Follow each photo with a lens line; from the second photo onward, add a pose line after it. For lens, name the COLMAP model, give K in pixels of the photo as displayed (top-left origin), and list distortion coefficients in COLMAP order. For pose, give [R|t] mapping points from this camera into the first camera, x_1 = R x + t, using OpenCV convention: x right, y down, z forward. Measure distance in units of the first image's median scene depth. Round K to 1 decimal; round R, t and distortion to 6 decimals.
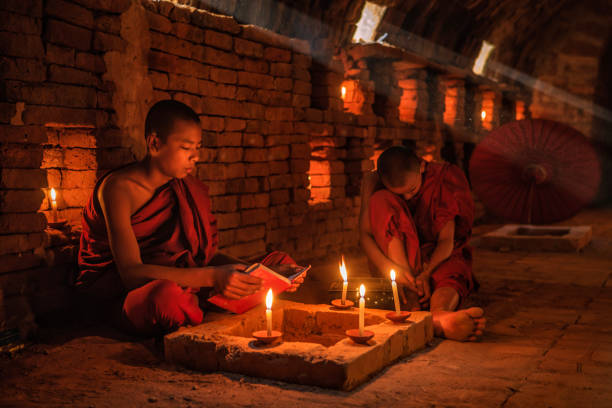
lens RADIAL K [[936.5, 0, 306.0], [0, 936.5, 204.0], [0, 0, 1]] dist [-0.010026, -0.153914]
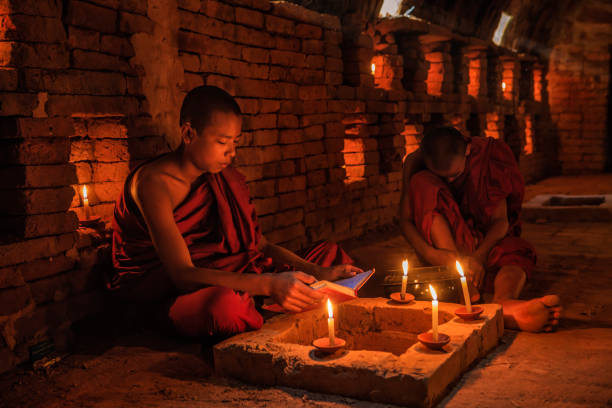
lens RADIAL K [[867.7, 0, 305.8], [0, 867.7, 219.7], [0, 0, 1]] dist [-0.038506, 0.031688]
pose [[0.999064, -0.038068, -0.020529, -0.027412], [0.039068, 0.997947, 0.050746, -0.013134], [0.018555, -0.051500, 0.998501, 0.117286]]
